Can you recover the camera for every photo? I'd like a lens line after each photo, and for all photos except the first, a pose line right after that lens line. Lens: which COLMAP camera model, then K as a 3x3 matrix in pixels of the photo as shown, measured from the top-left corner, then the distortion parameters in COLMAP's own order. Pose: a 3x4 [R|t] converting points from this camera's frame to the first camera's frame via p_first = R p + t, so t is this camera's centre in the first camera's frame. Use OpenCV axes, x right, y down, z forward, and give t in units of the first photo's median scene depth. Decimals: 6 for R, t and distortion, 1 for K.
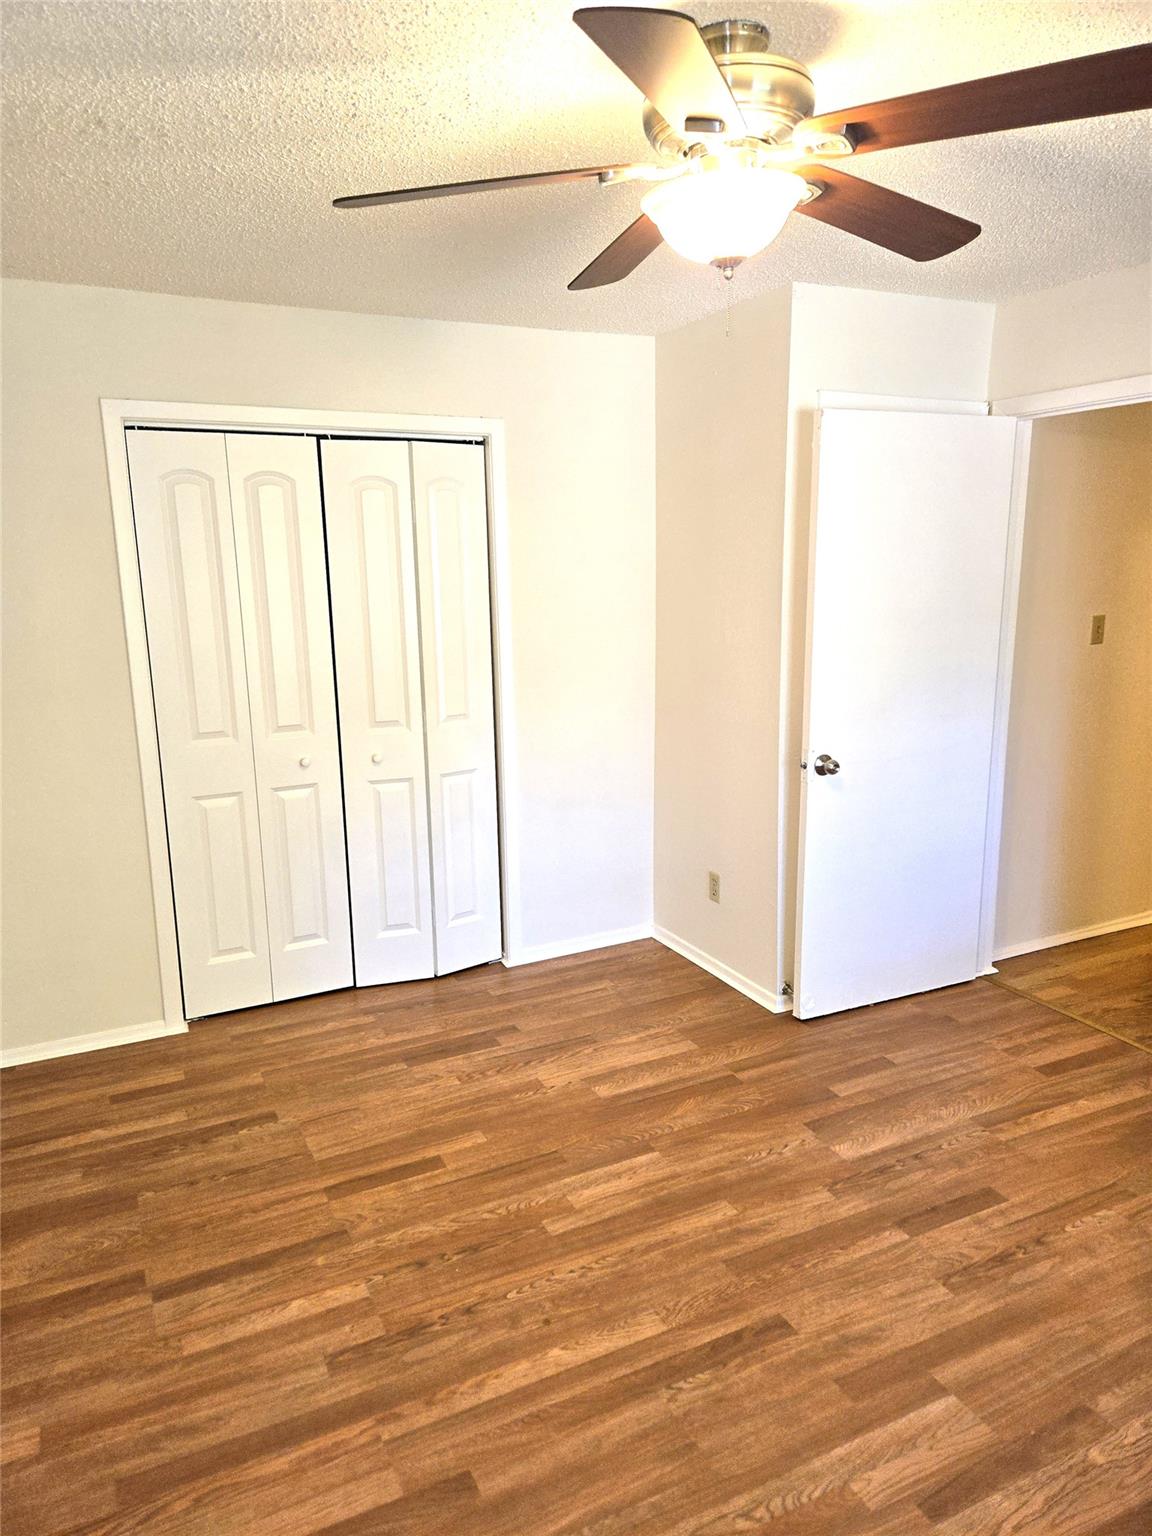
lens RADIAL K [[1019.4, 0, 560.4], [0, 1019.4, 776.8], [0, 0, 1]] dist [0.070286, -0.051528]
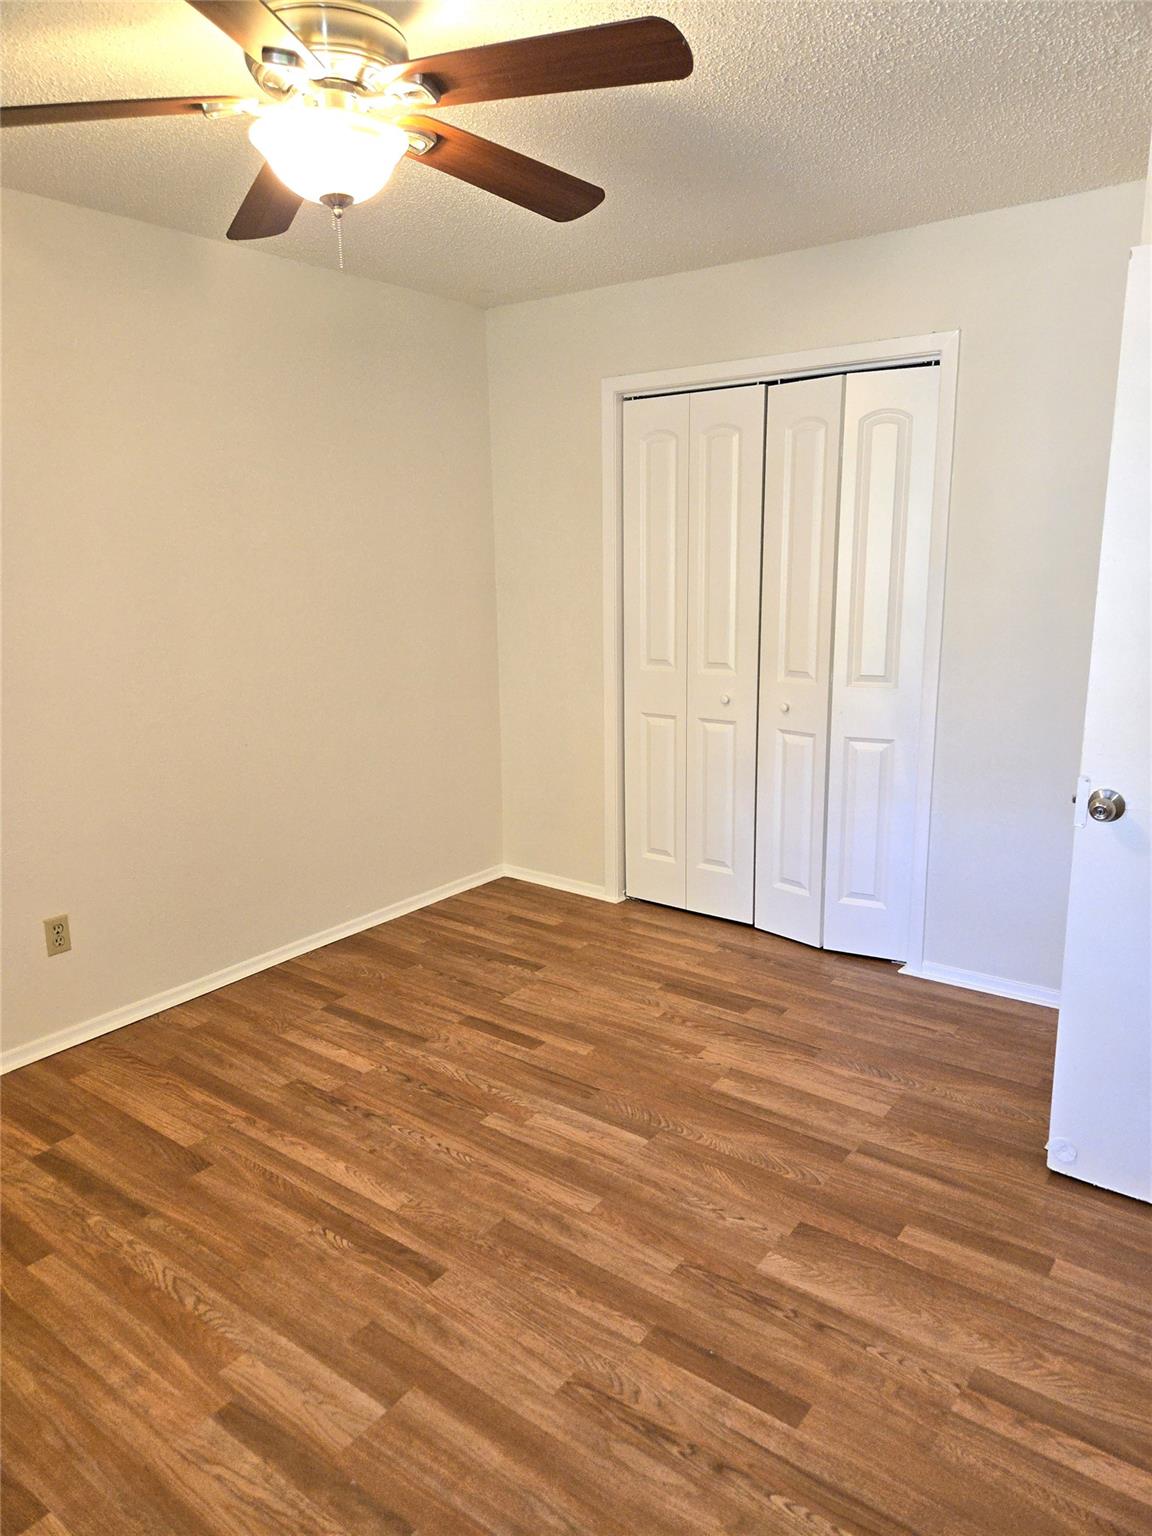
lens RADIAL K [[1025.1, 0, 589.3], [0, 1025.1, 782.9], [0, 0, 1]] dist [0.074244, -0.054996]
pose [[0.466902, 0.213607, -0.858122, 0.939643], [-0.178256, 0.973202, 0.145265, -0.090904], [0.866156, 0.085141, 0.492467, 0.542895]]
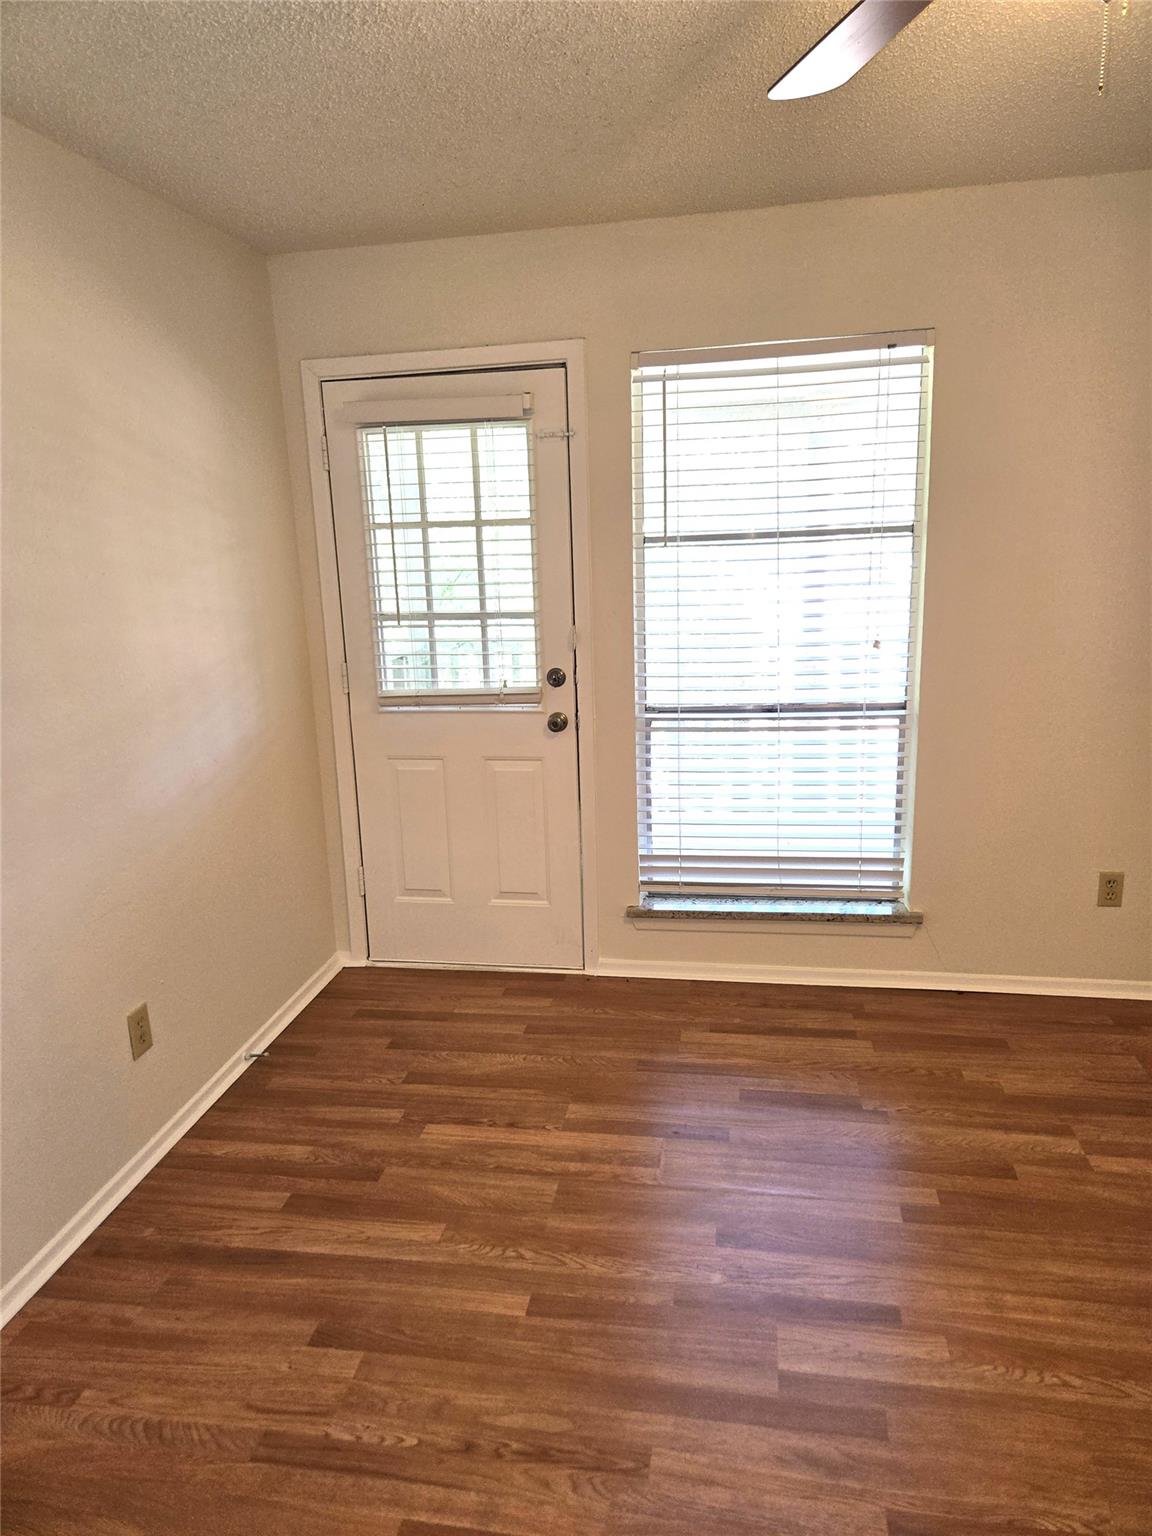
lens RADIAL K [[1019.4, 0, 560.4], [0, 1019.4, 776.8], [0, 0, 1]] dist [0.070286, -0.051528]
pose [[-0.803646, -0.088472, 0.588495, 0.015987], [0.174566, 0.910340, 0.375244, -0.254710], [-0.568929, 0.404295, -0.716147, 1.316030]]
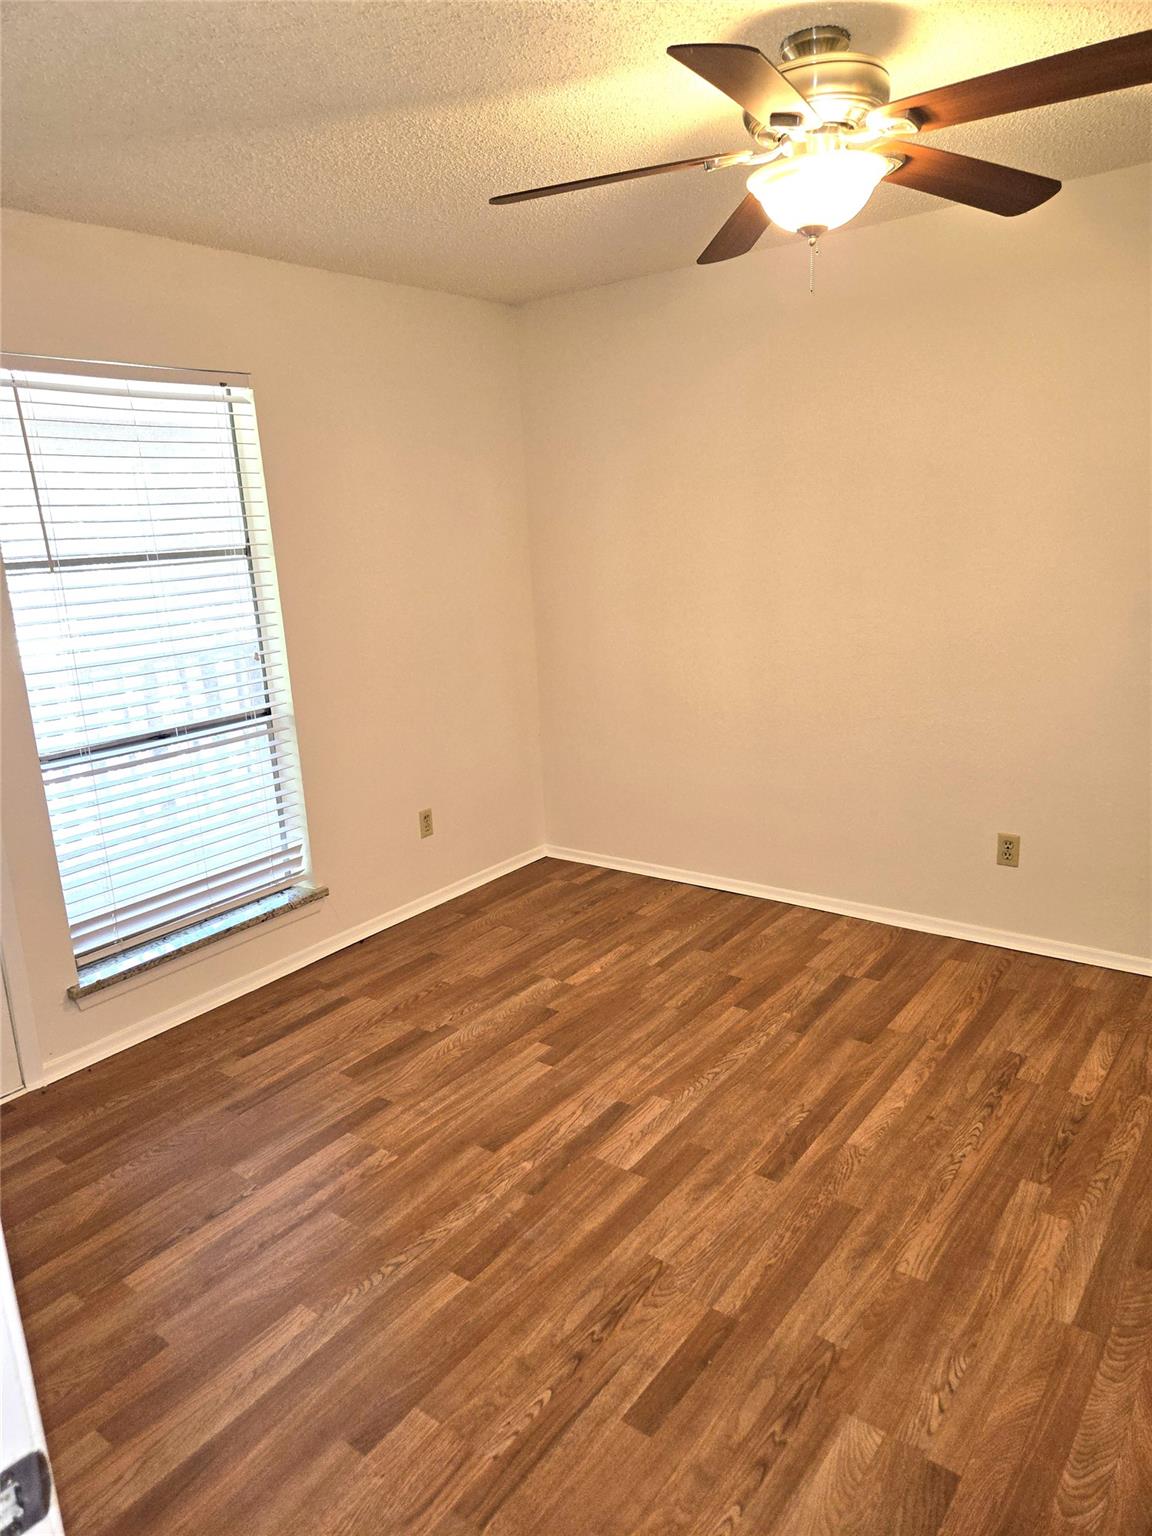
lens RADIAL K [[1044.5, 0, 544.4], [0, 1044.5, 769.9], [0, 0, 1]] dist [0.072550, -0.055814]
pose [[-0.896727, 0.168103, -0.409416, 0.756019], [-0.018794, 0.909762, 0.414705, -0.316213], [0.442184, 0.379571, -0.812649, 1.506167]]
